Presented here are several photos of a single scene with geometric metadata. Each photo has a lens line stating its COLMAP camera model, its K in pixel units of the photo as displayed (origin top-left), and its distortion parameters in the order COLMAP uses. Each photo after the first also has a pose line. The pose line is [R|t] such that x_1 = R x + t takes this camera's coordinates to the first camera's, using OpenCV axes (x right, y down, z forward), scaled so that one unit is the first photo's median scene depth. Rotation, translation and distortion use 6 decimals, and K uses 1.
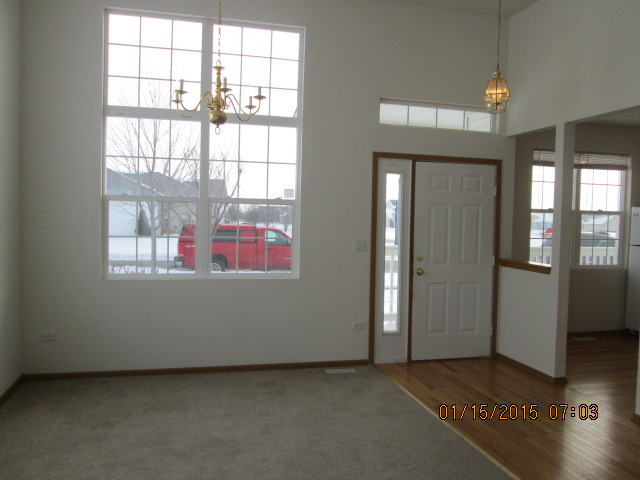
lens RADIAL K [[536.2, 0, 321.9], [0, 536.2, 239.9], [0, 0, 1]] dist [-0.041568, 0.022553]
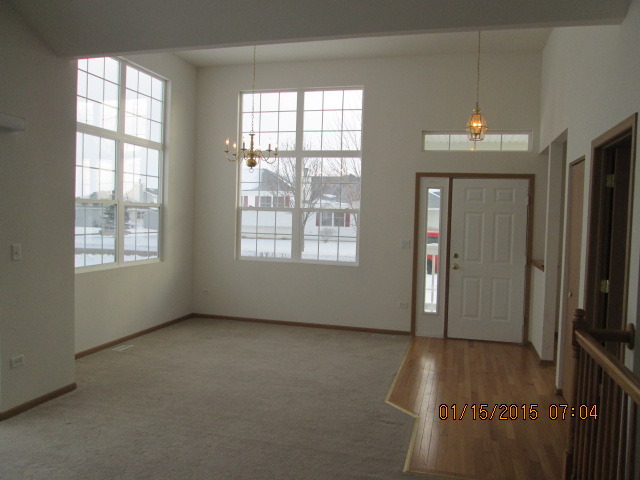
lens RADIAL K [[536.2, 0, 319.3], [0, 536.2, 238.7], [0, 0, 1]] dist [-0.041568, 0.022553]
pose [[0.869697, 0.022789, -0.493059, 0.527434], [-0.031240, 0.999472, -0.008908, 0.015840], [0.492596, 0.023150, 0.869950, -0.245851]]
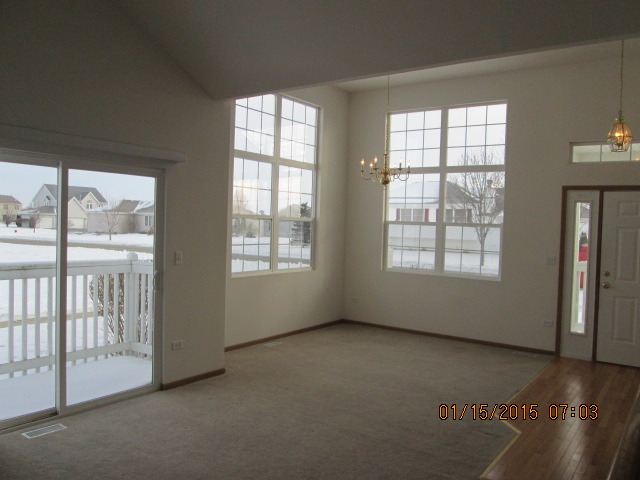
lens RADIAL K [[536.2, 0, 318.5], [0, 536.2, 236.9], [0, 0, 1]] dist [-0.041568, 0.022553]
pose [[0.647198, 0.018963, -0.762086, 0.665428], [-0.052966, 0.998393, -0.020139, 0.010614], [0.760480, 0.053399, 0.647162, -0.233780]]
